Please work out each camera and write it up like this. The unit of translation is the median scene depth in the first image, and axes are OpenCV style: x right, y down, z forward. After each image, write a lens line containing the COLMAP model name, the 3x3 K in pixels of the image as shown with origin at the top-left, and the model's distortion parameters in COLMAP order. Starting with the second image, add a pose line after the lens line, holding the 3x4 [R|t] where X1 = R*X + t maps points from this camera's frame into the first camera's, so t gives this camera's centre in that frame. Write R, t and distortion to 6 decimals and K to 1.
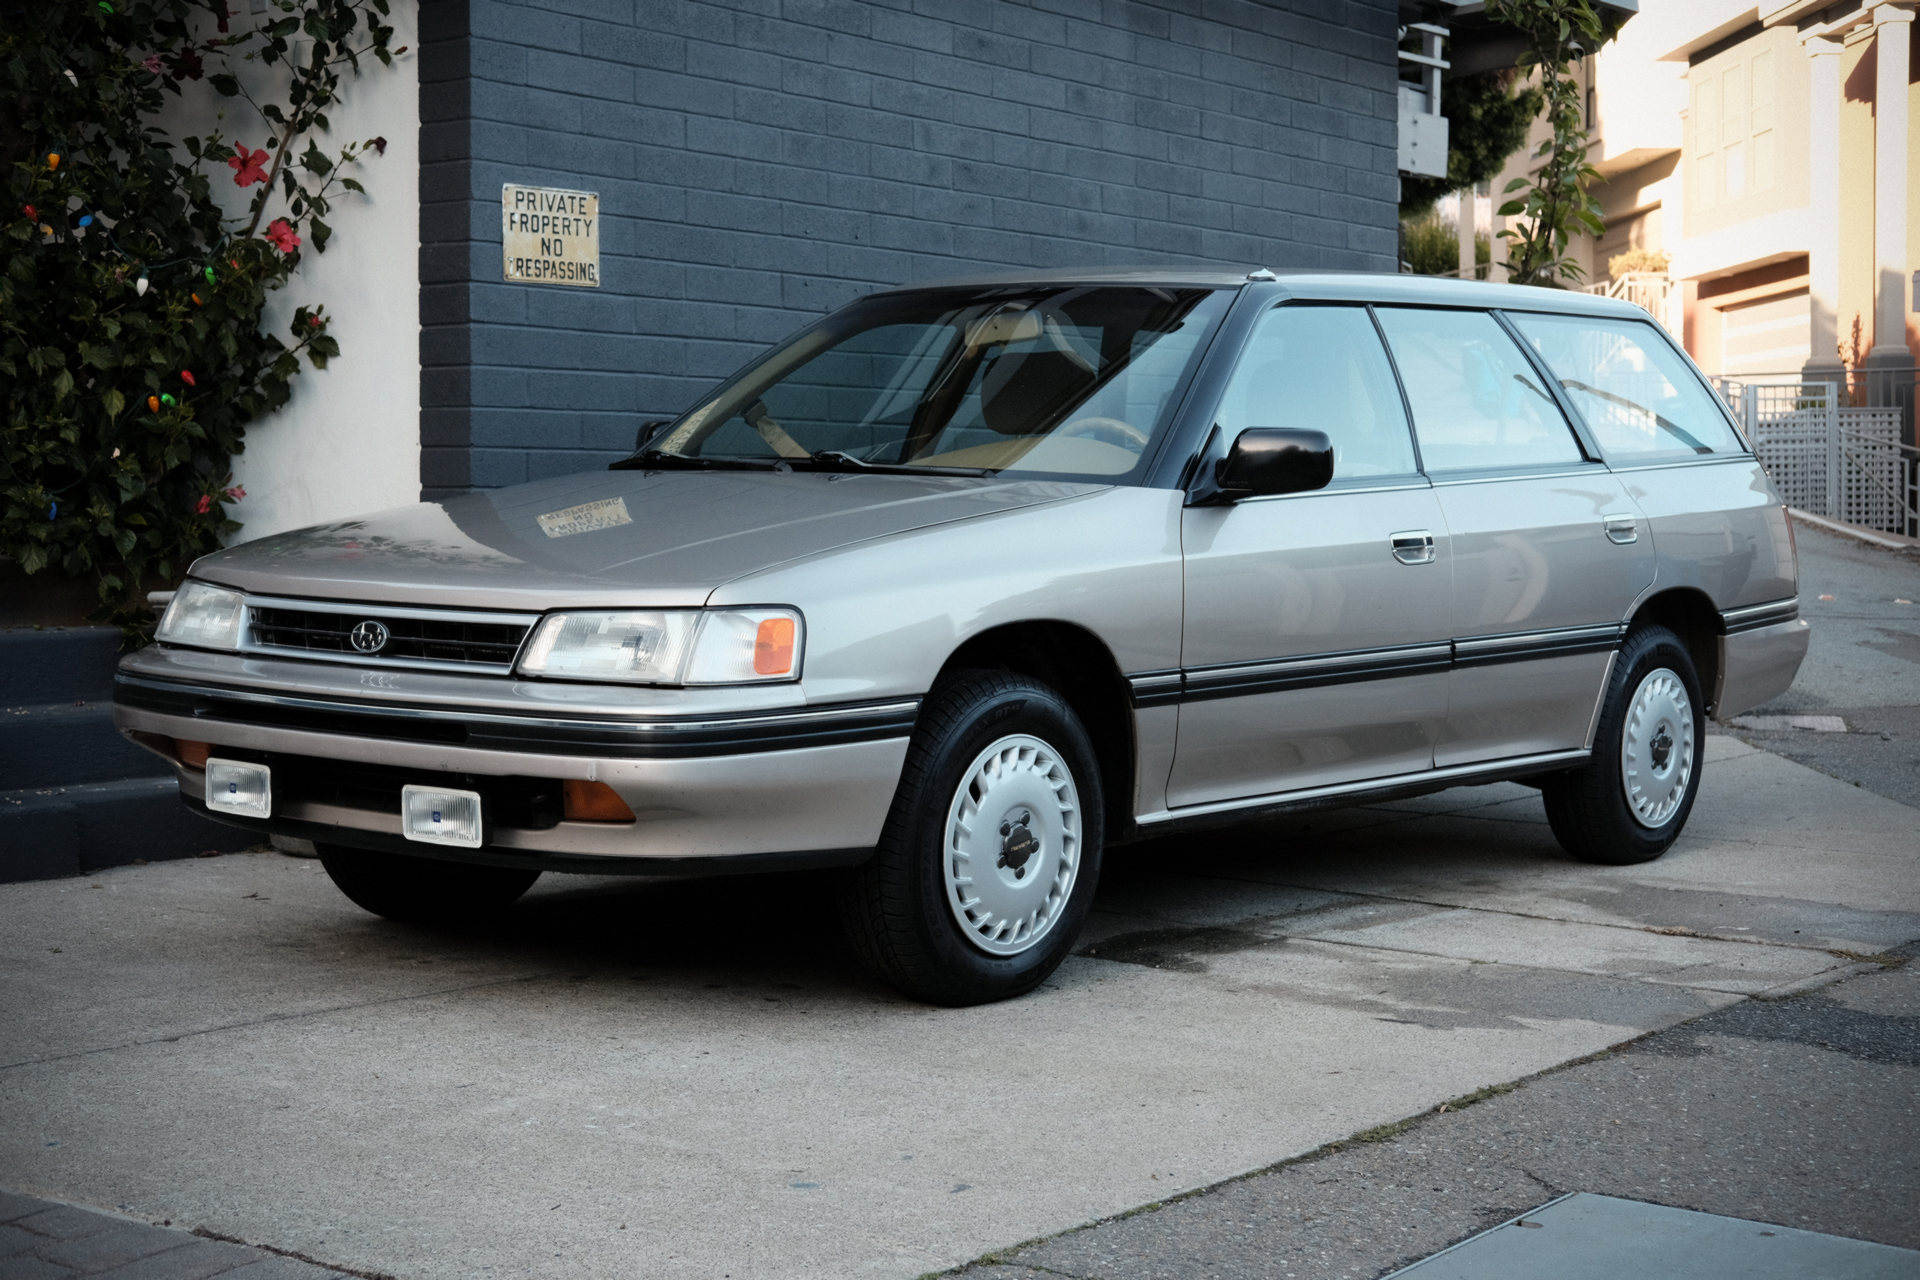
lens RADIAL K [[3005.9, 0, 960.0], [0, 3005.9, 640.0], [0, 0, 1]] dist [-0.006243, 0.089057]
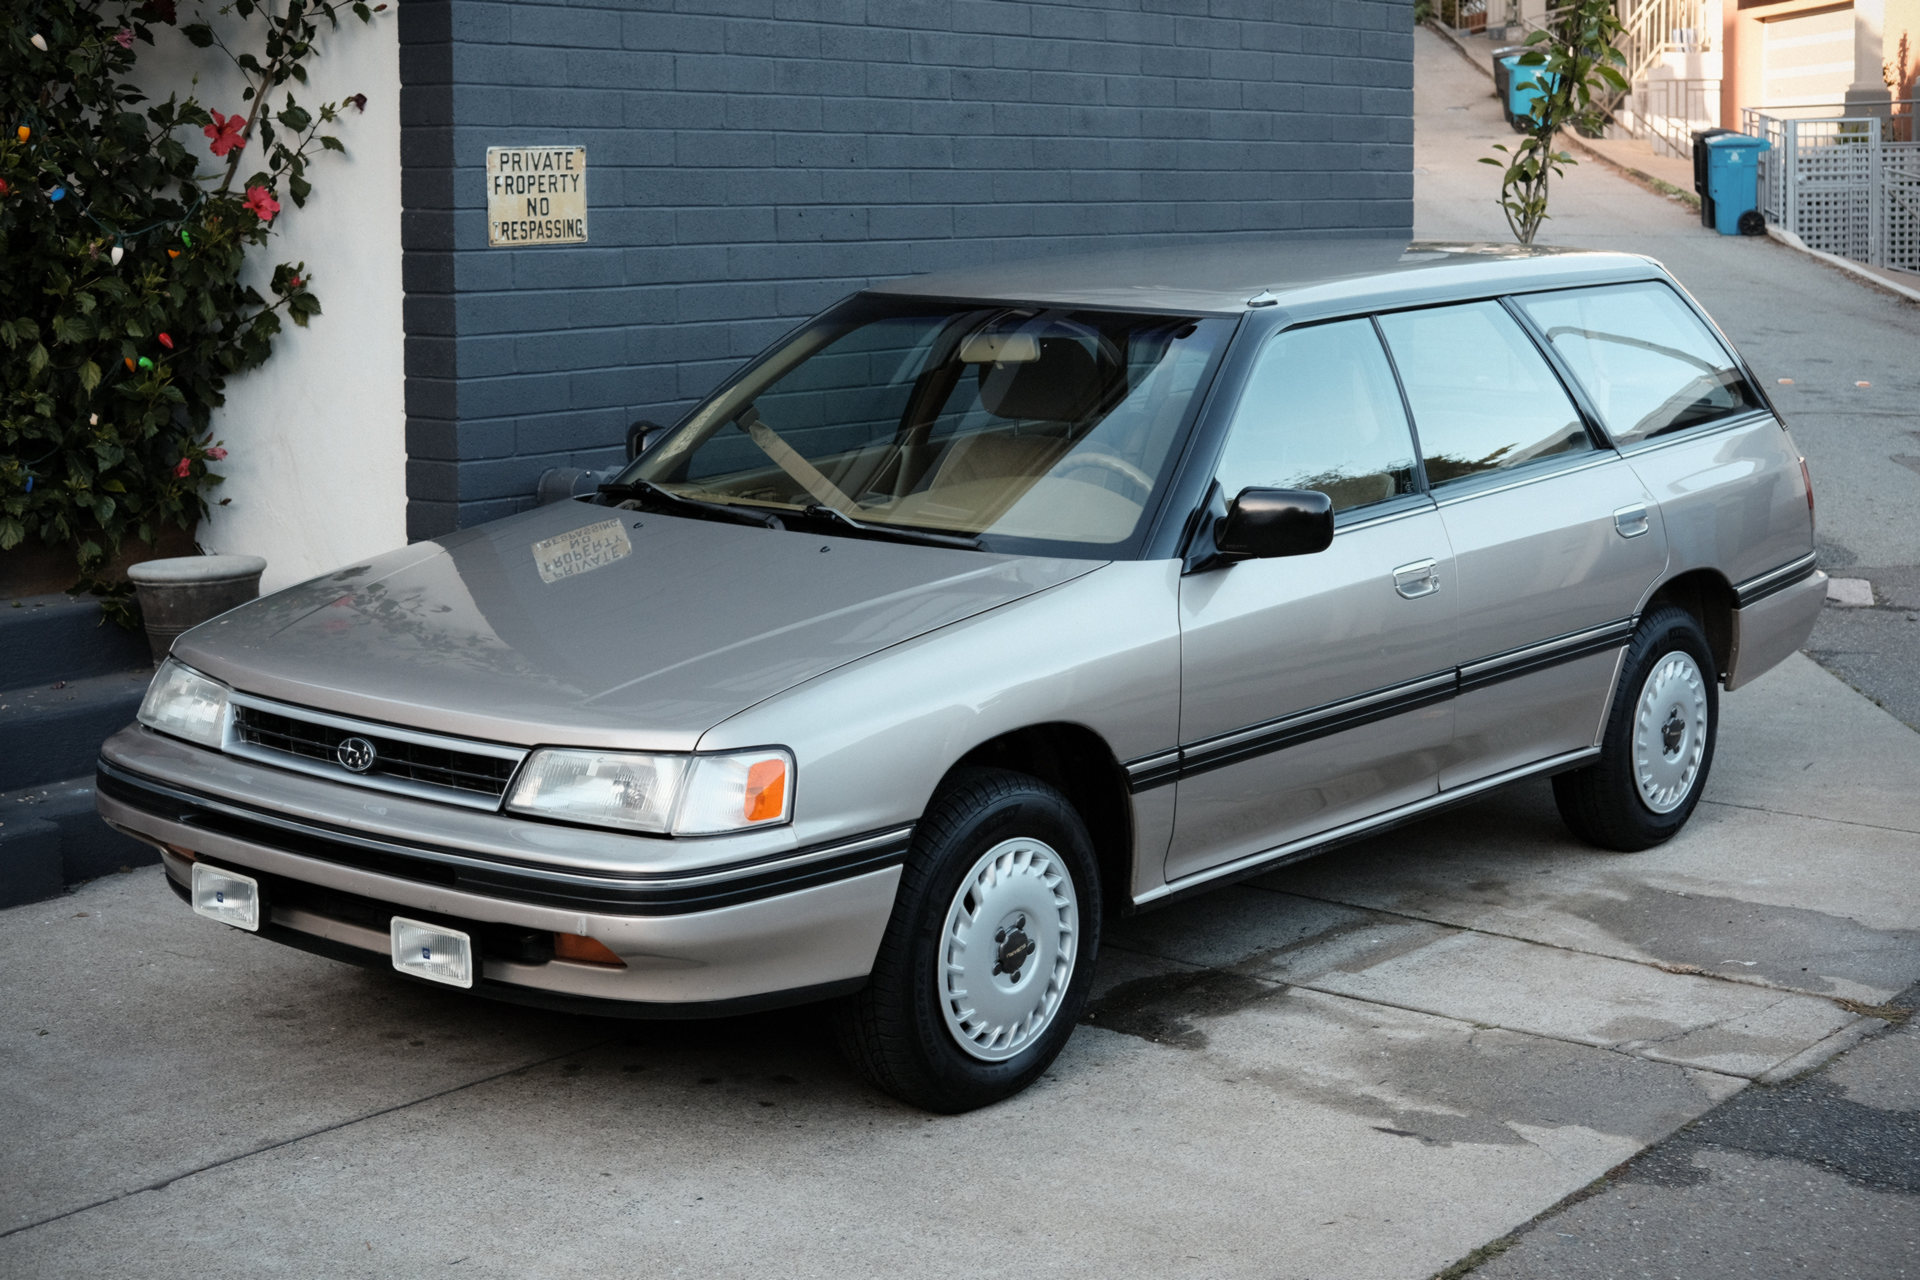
lens RADIAL K [[3140.7, 0, 990.3], [0, 3140.7, 431.7], [0, 0, 1]] dist [-0.015345, 0.127370]
pose [[0.999973, -0.004935, 0.005470, 0.004955], [0.004708, 0.999159, 0.040728, -0.105665], [-0.005667, -0.040701, 0.999155, -0.020247]]
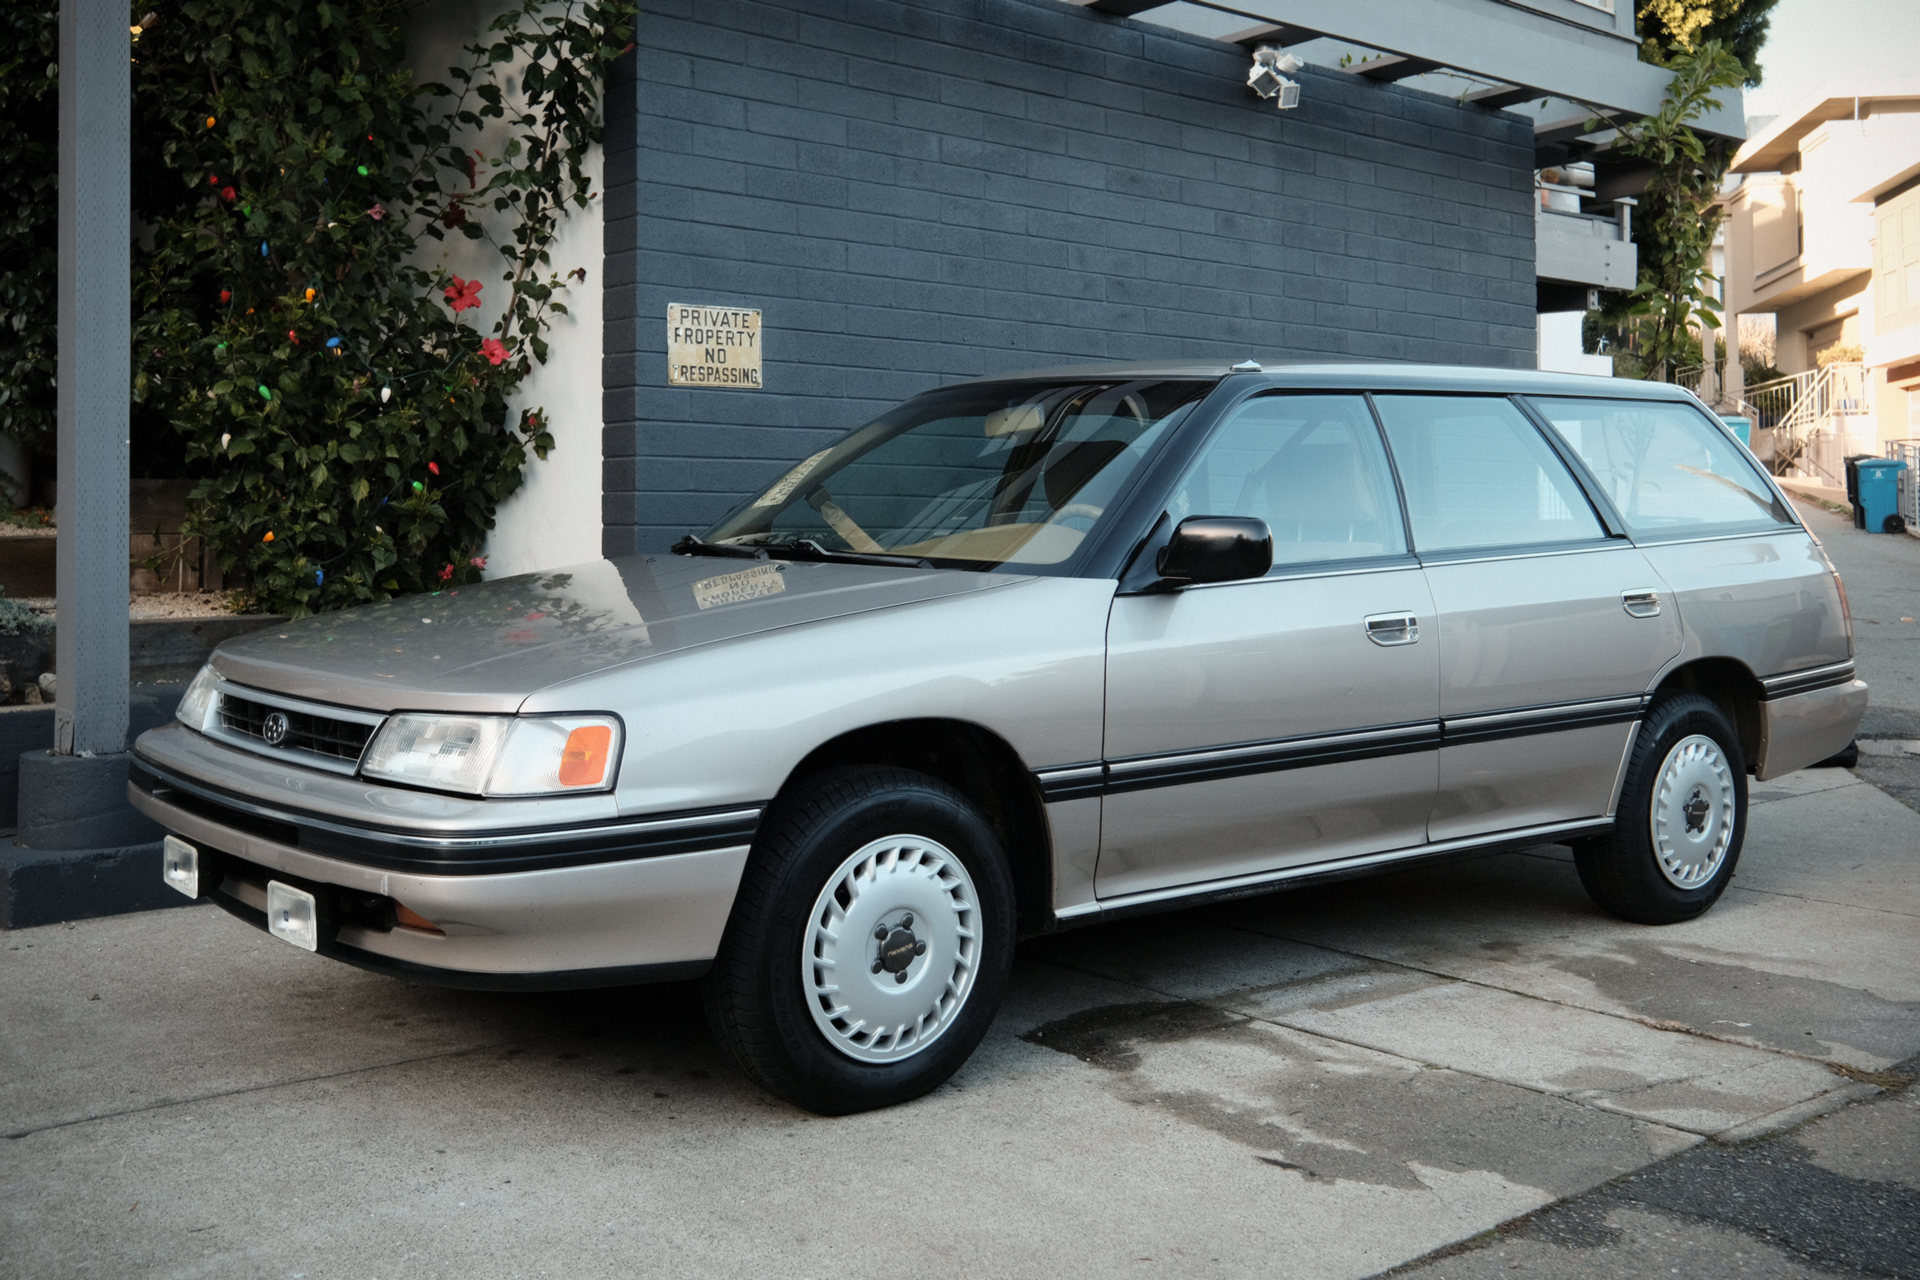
lens RADIAL K [[2037.3, 0, 940.1], [0, 2037.3, 499.1], [0, 0, 1]] dist [0.012967, 0.006975]
pose [[0.978634, -0.006698, -0.205502, 0.124098], [-0.006031, 0.998104, -0.061251, -0.027255], [0.205523, 0.061181, 0.976738, 0.252488]]
